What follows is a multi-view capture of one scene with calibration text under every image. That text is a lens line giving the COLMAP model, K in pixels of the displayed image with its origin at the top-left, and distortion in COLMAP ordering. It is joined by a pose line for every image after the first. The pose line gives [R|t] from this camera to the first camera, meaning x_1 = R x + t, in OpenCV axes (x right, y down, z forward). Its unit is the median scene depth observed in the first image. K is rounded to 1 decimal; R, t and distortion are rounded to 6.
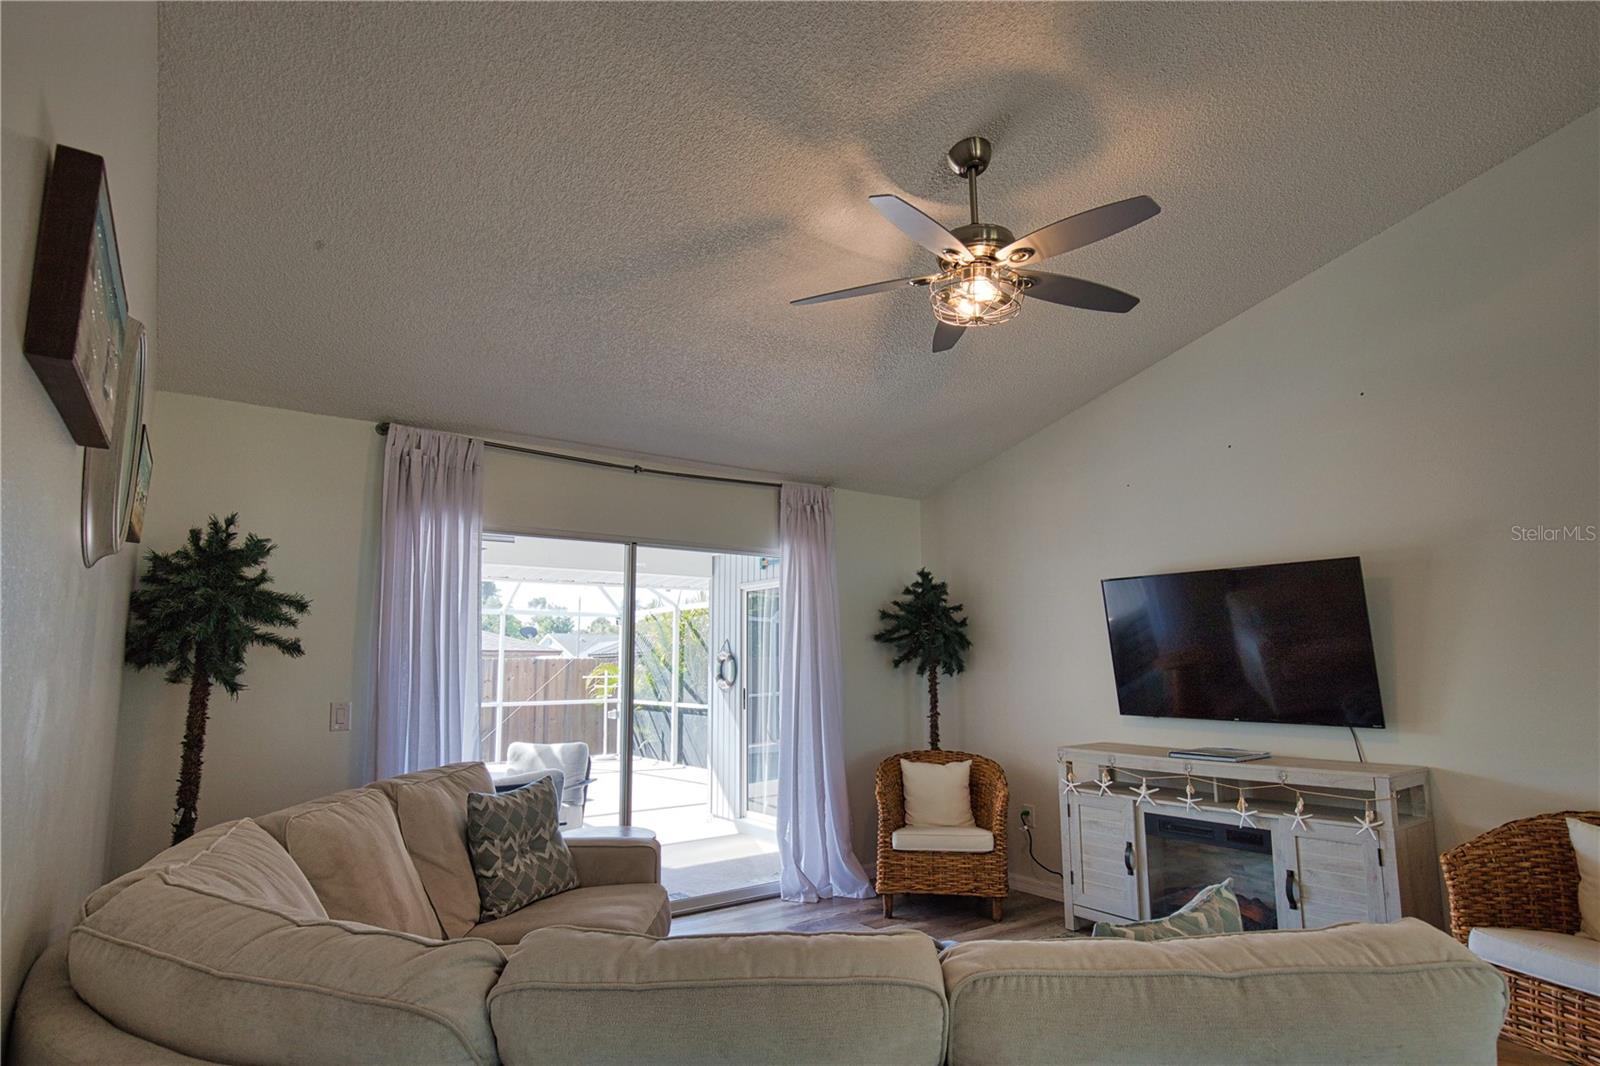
lens RADIAL K [[870.1, 0, 800.8], [0, 870.1, 537.2], [0, 0, 1]] dist [-0.006323, -0.000540]
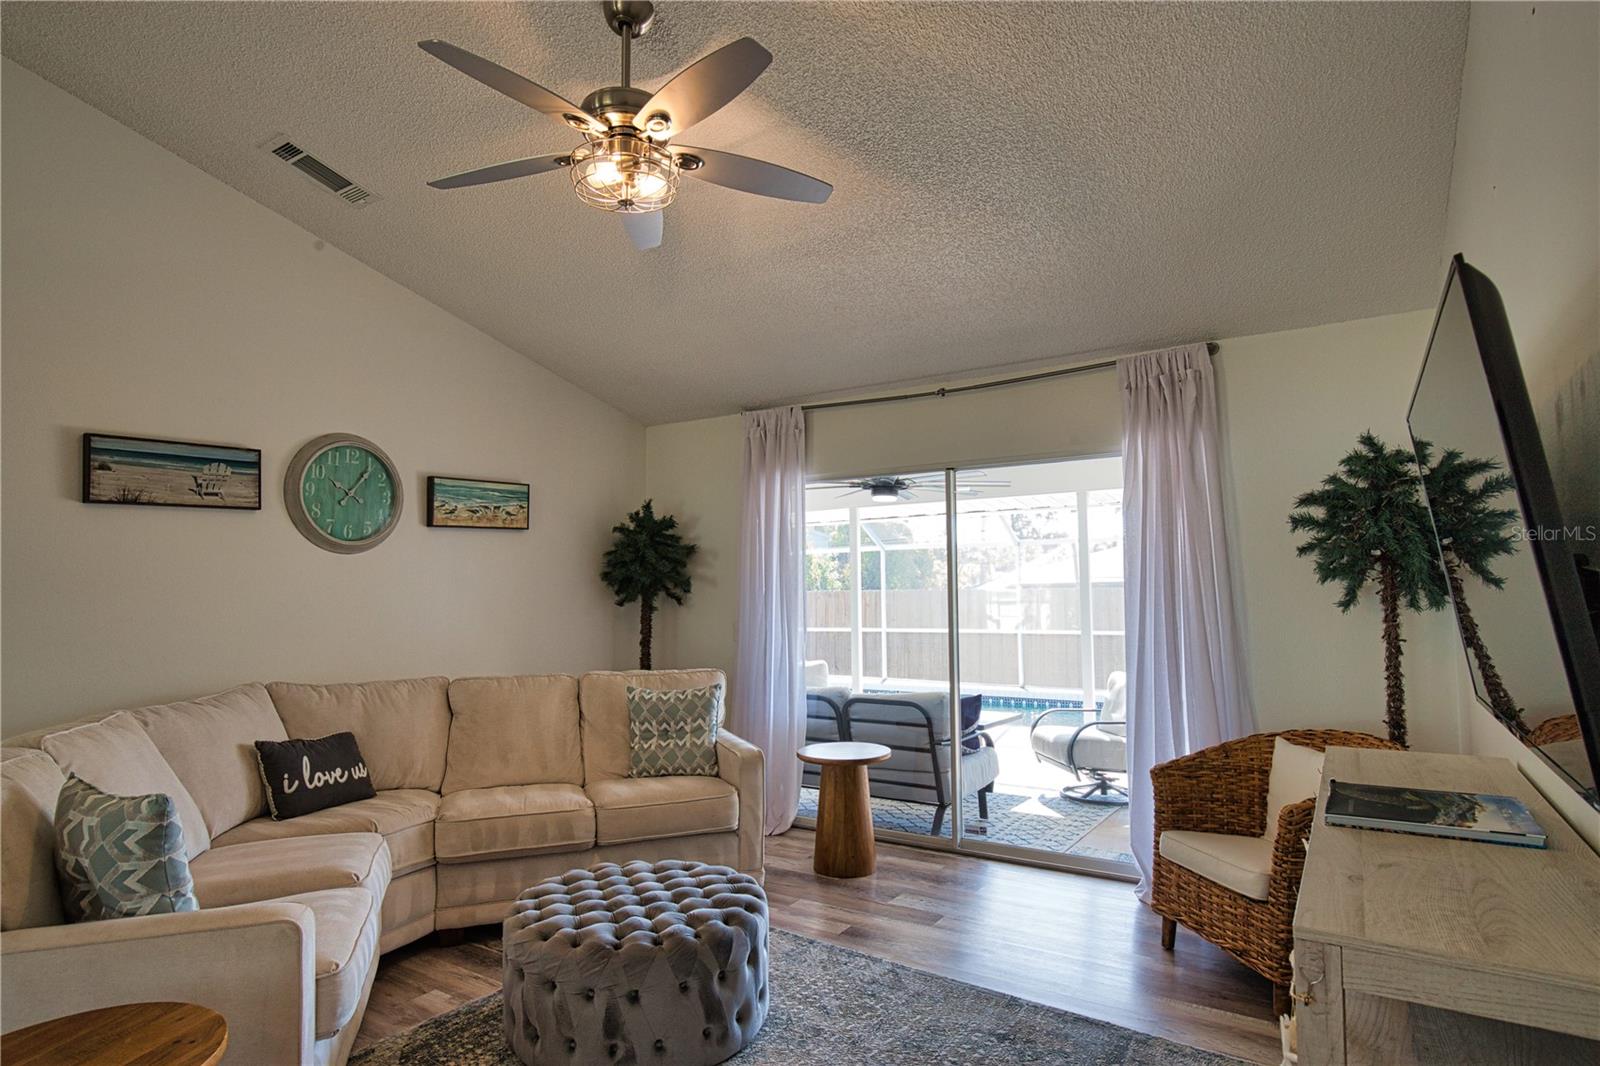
lens RADIAL K [[894.9, 0, 804.4], [0, 894.9, 549.1], [0, 0, 1]] dist [-0.000701, -0.000400]
pose [[0.346356, -0.050951, -0.936718, 0.795693], [0.140203, 0.990121, -0.002015, 0.086823], [0.927567, -0.130633, 0.350078, 0.581046]]
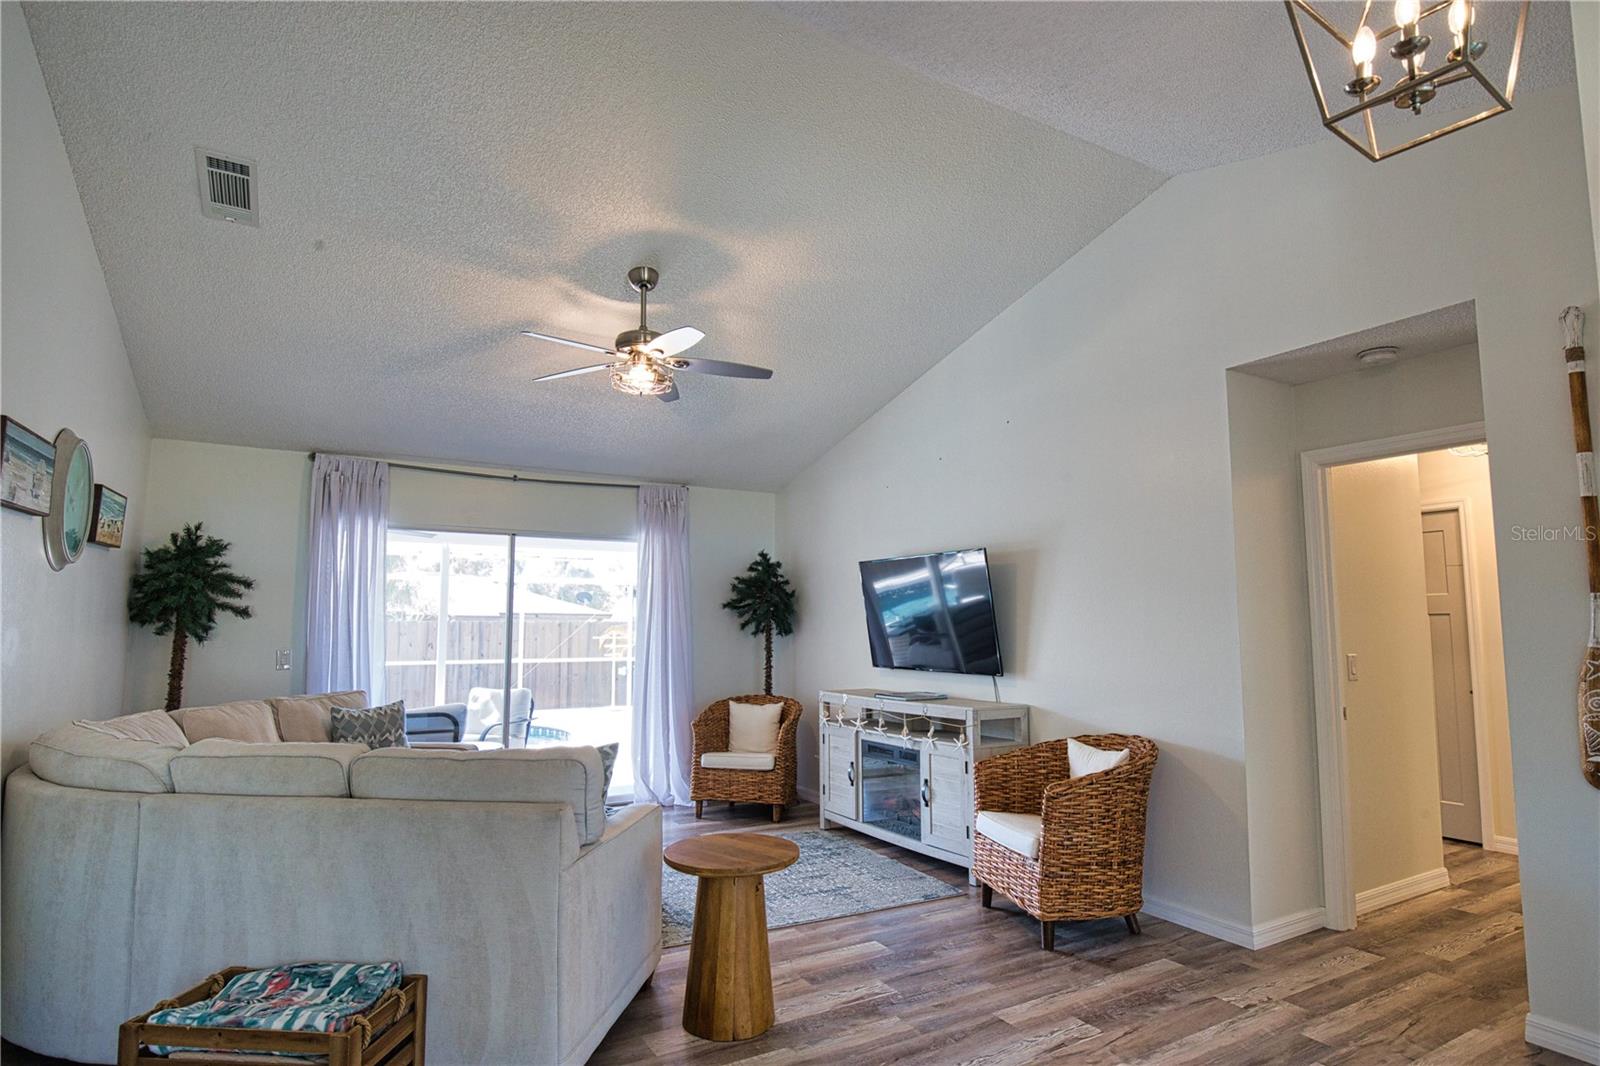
lens RADIAL K [[876.8, 0, 800.0], [0, 876.8, 533.0], [0, 0, 1]] dist [-0.001778, -0.001600]
pose [[0.994732, -0.004303, -0.102421, 0.445771], [0.008080, 0.999301, 0.036490, -0.047281], [0.102192, -0.037126, 0.994072, -0.329824]]
